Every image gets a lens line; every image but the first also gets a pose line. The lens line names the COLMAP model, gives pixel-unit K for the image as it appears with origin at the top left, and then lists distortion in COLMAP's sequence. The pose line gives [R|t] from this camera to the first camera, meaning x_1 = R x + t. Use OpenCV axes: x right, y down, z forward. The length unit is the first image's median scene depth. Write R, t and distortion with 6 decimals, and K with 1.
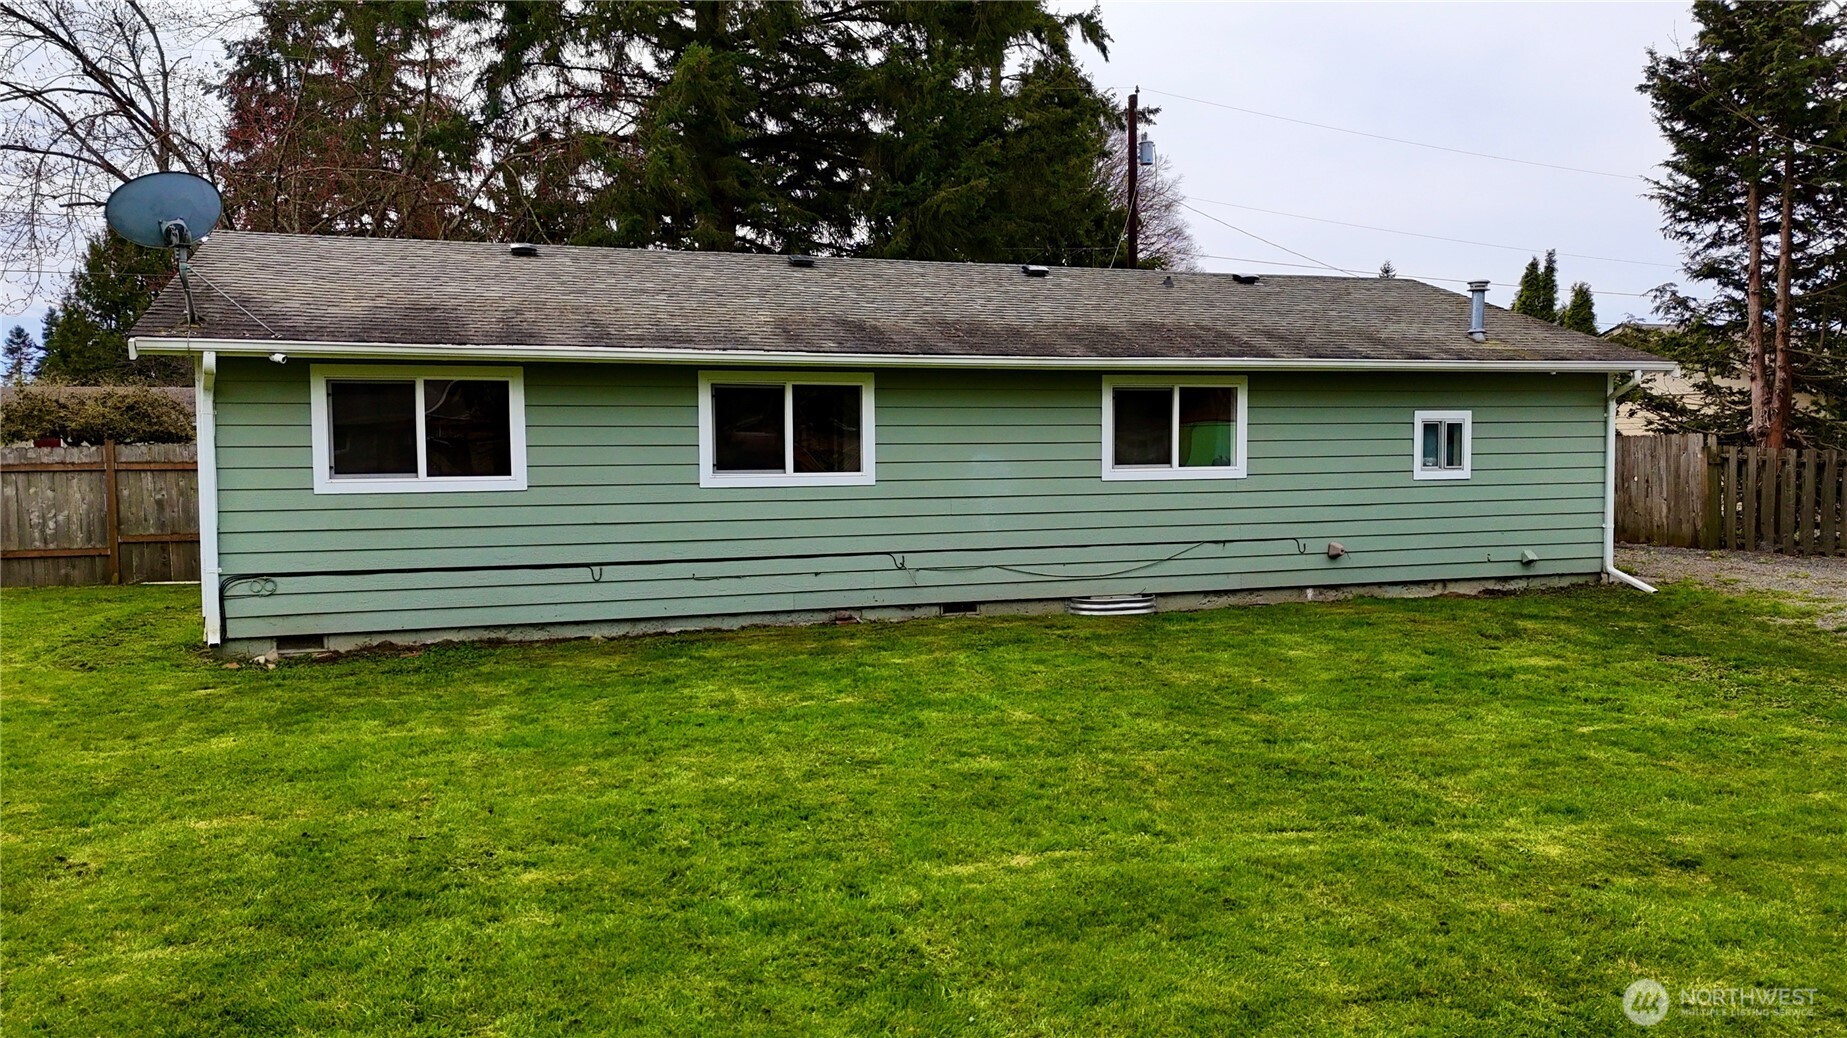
lens RADIAL K [[1358.3, 0, 928.5], [0, 1358.3, 516.7], [0, 0, 1]] dist [0.071313, -0.062501]
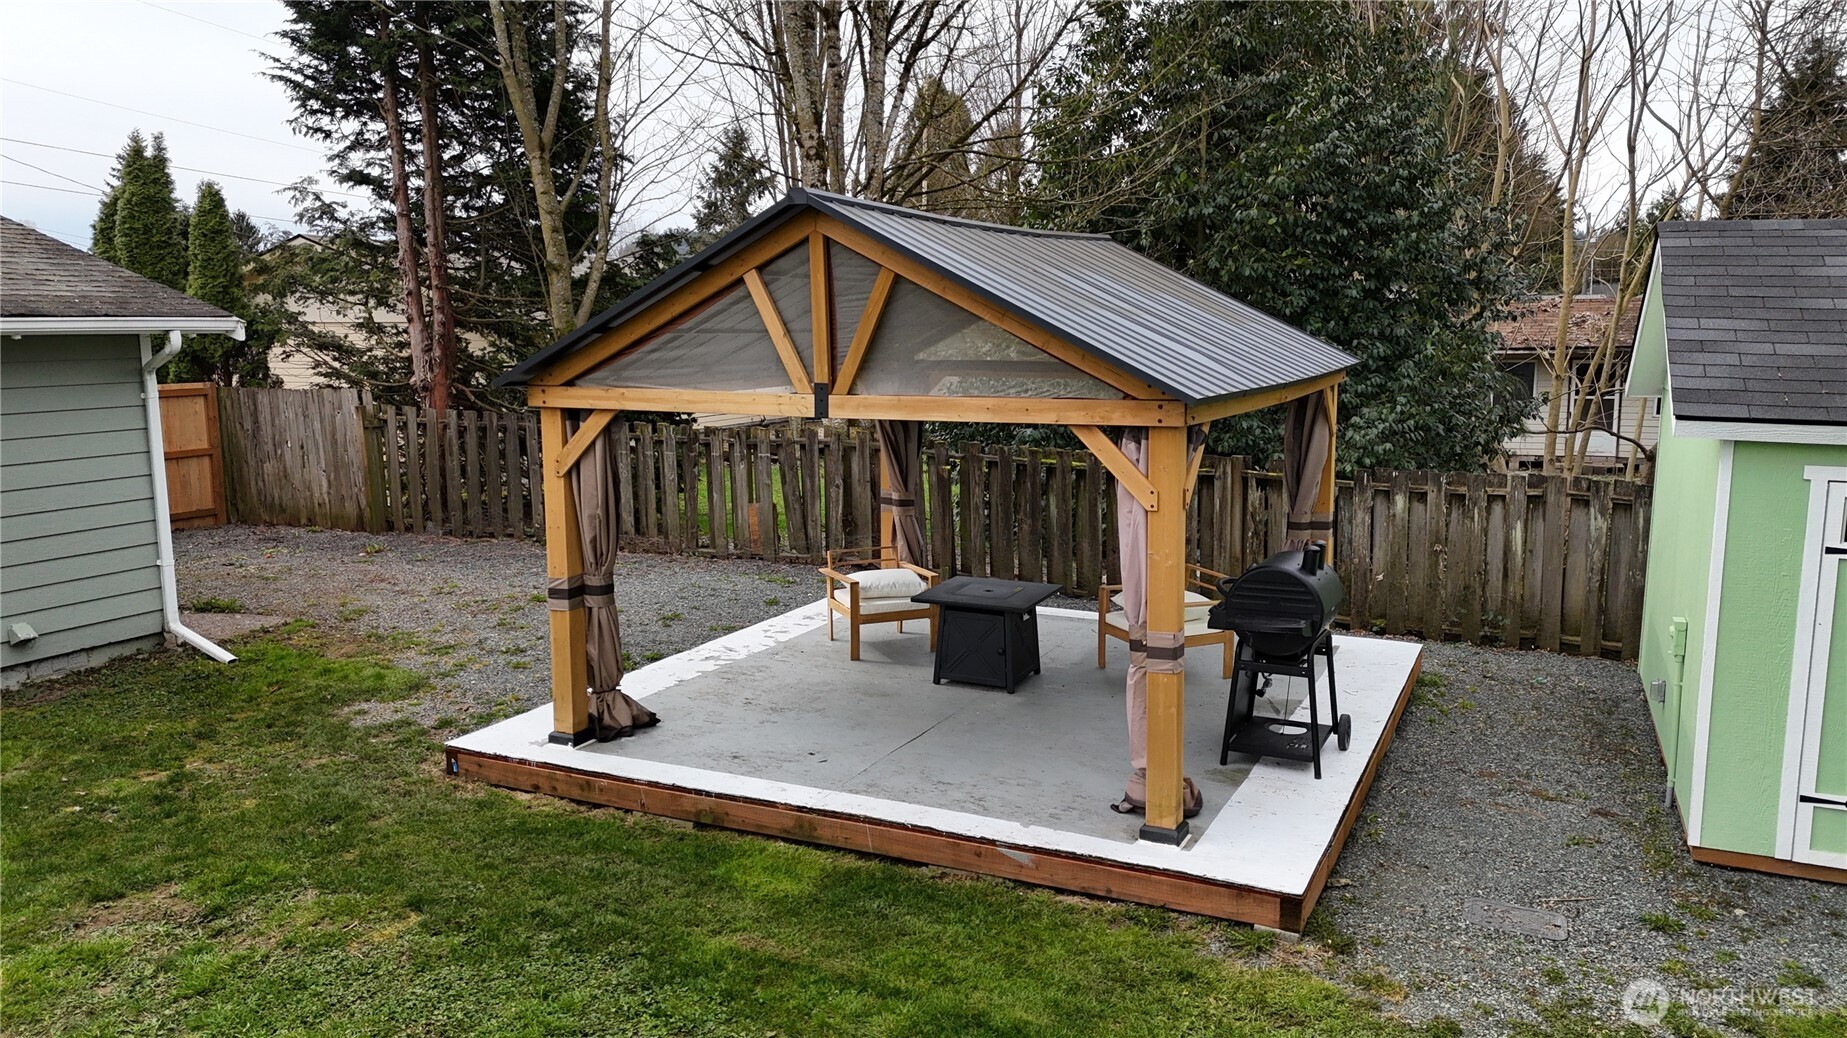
lens RADIAL K [[1358.3, 0, 928.1], [0, 1358.3, 520.3], [0, 0, 1]] dist [0.071313, -0.062501]
pose [[0.685005, -0.105859, 0.720807, 0.206925], [0.047221, 0.993758, 0.101070, -0.049246], [-0.727007, -0.035196, 0.685728, 0.212586]]
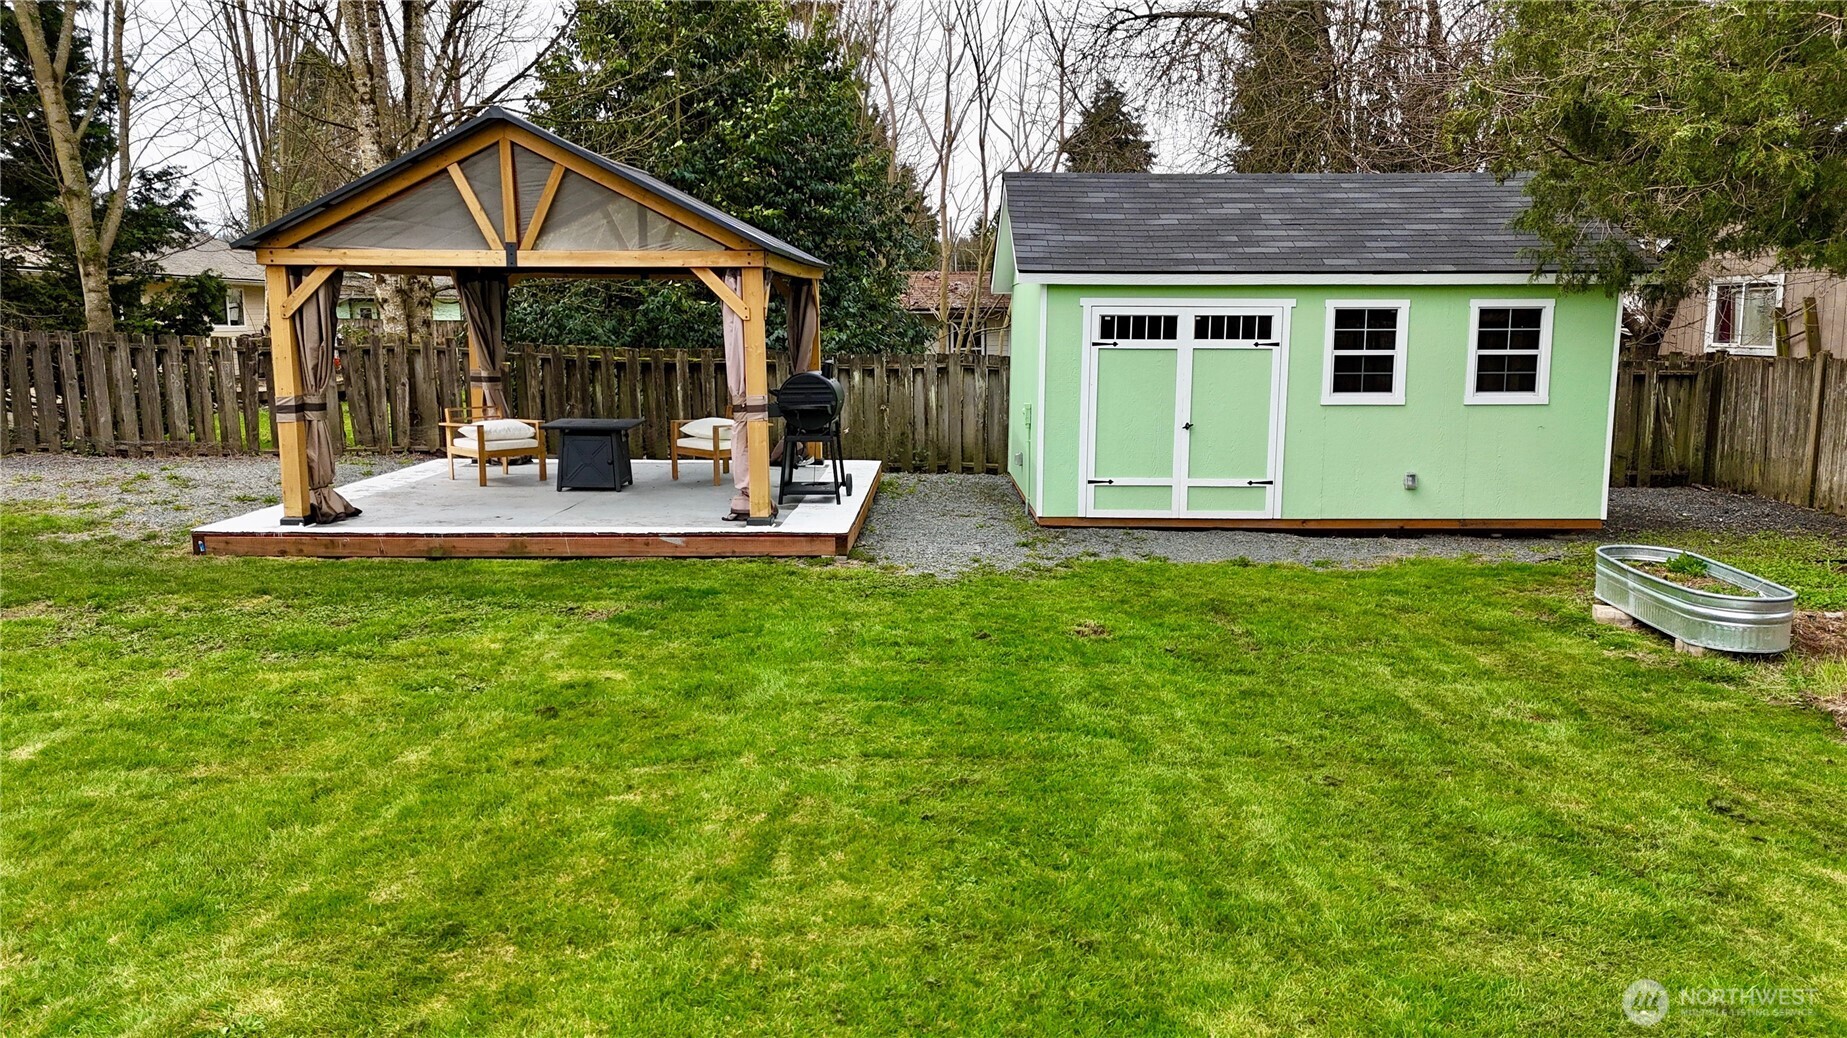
lens RADIAL K [[1358.3, 0, 930.0], [0, 1358.3, 530.4], [0, 0, 1]] dist [0.071313, -0.062501]
pose [[0.322991, -0.144118, 0.935365, 0.007605], [0.058888, 0.989483, 0.132122, -0.004845], [-0.944568, 0.012407, 0.328081, 0.158651]]
